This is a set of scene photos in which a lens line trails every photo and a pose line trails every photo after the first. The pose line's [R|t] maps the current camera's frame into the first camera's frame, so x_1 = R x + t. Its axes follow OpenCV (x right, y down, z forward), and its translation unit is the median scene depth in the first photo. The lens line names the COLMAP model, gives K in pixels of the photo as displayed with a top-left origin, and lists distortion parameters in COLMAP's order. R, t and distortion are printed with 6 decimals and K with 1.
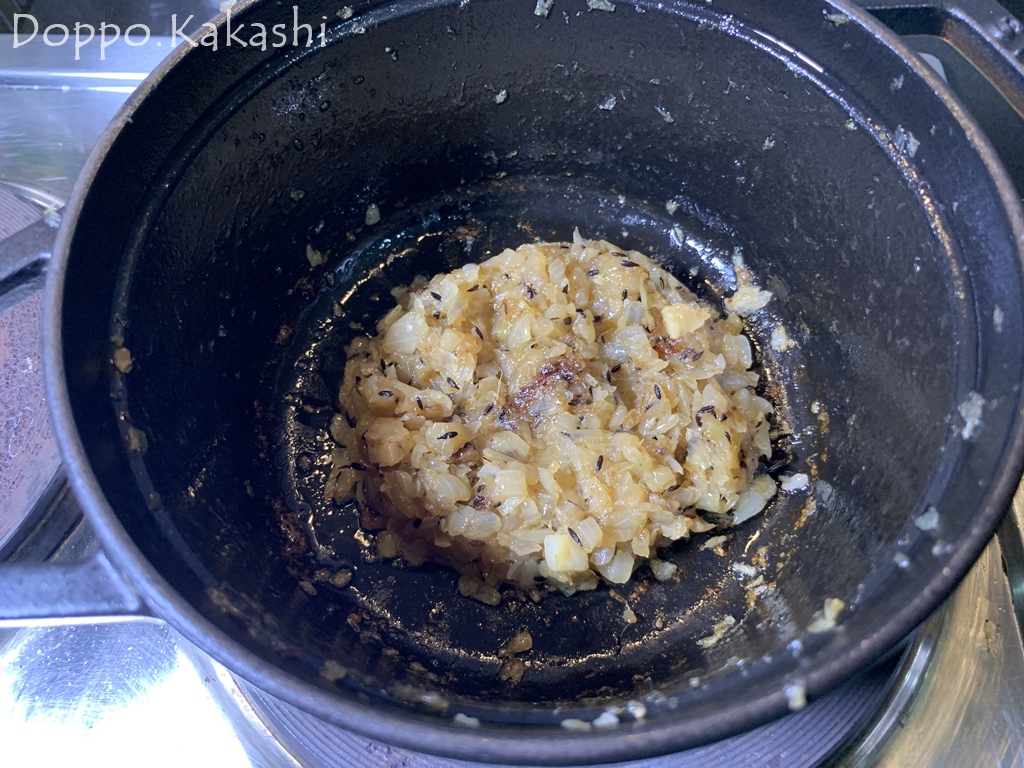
lens RADIAL K [[885.1, 0, 528.1], [0, 885.1, 400.9], [0, 0, 1]] dist [-0.072595, 0.083548]
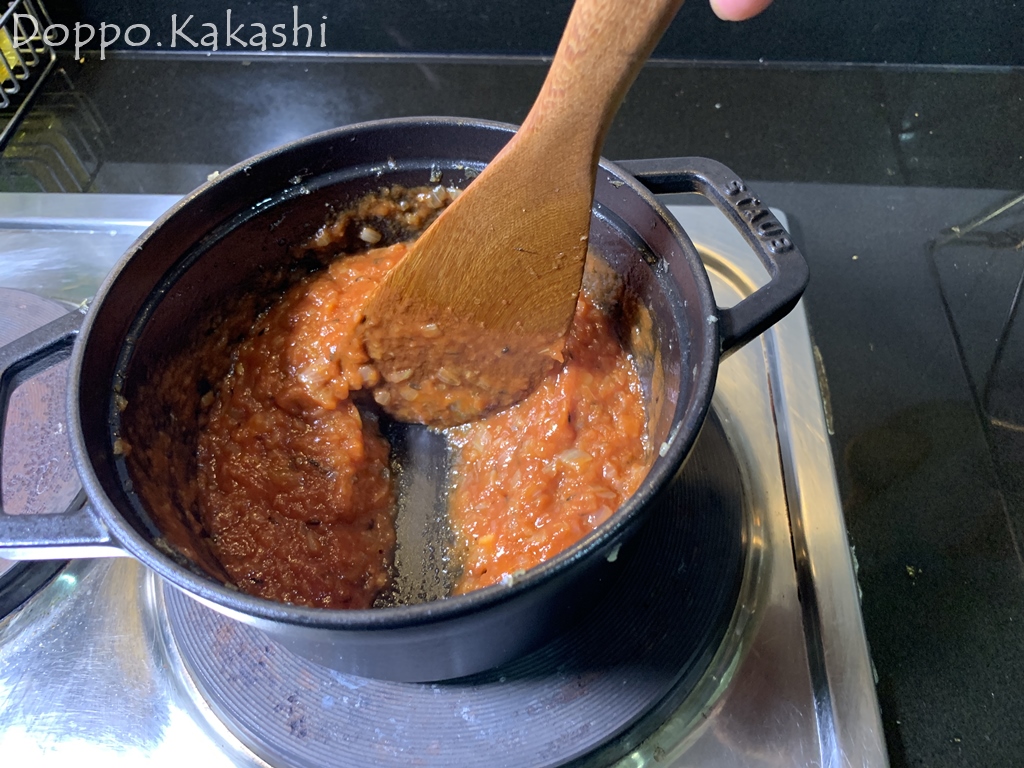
lens RADIAL K [[885.1, 0, 509.6], [0, 885.1, 368.6], [0, 0, 1]] dist [-0.072595, 0.083548]
pose [[0.998512, 0.008464, -0.053873, 0.234177], [-0.018924, 0.980272, -0.196745, 0.150160], [0.051145, 0.197471, 0.978974, -0.365108]]
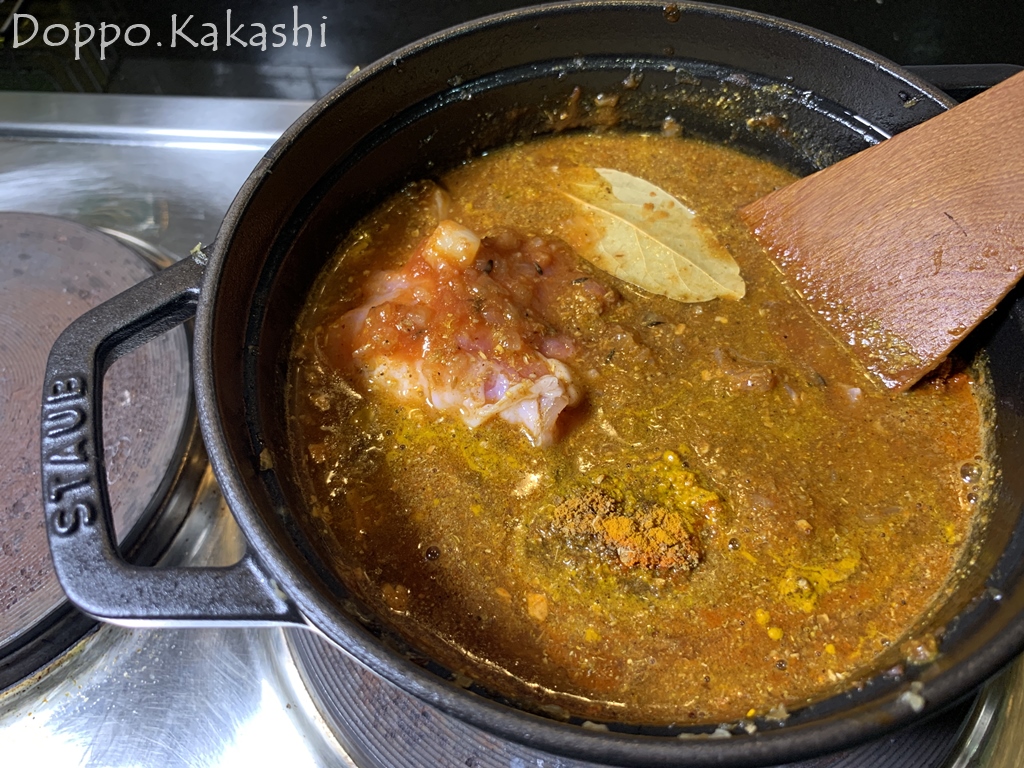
lens RADIAL K [[885.1, 0, 522.0], [0, 885.1, 390.7], [0, 0, 1]] dist [-0.072595, 0.083548]
pose [[0.999381, 0.028450, -0.020699, -0.092724], [-0.030086, 0.996047, -0.083574, 0.030744], [0.018239, 0.084145, 0.996287, -0.059177]]
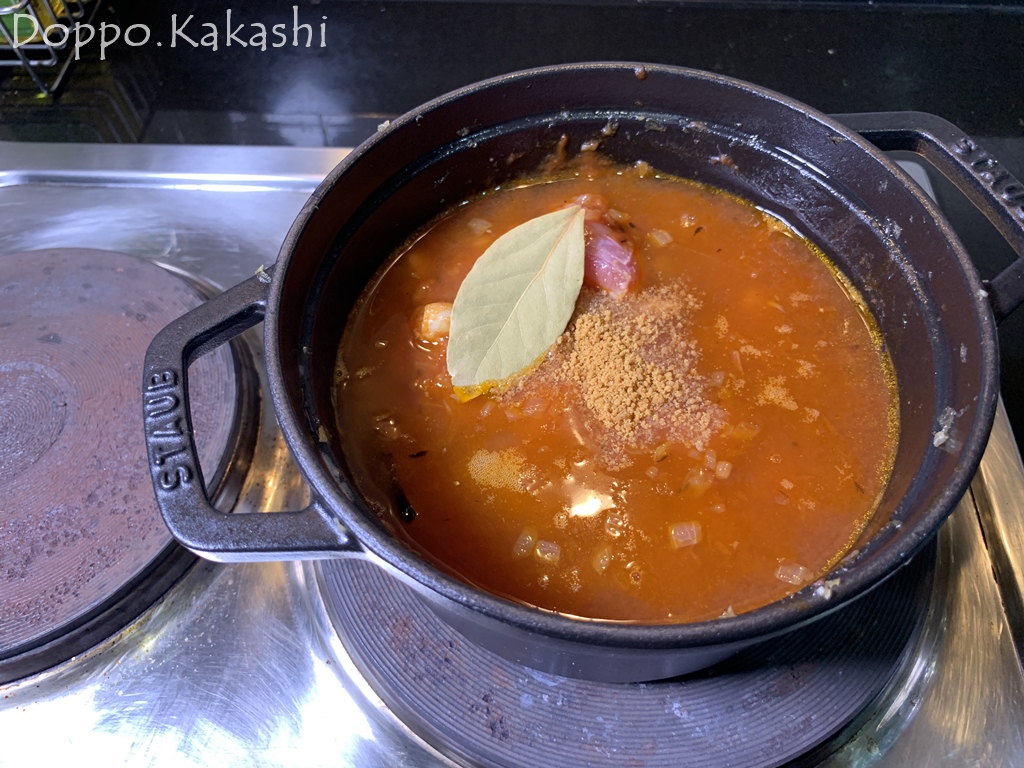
lens RADIAL K [[885.1, 0, 528.9], [0, 885.1, 379.4], [0, 0, 1]] dist [-0.072595, 0.083548]
pose [[0.999878, 0.008398, -0.013160, -0.091199], [-0.010109, 0.990673, -0.135884, 0.108788], [0.011896, 0.136001, 0.990637, -0.270384]]
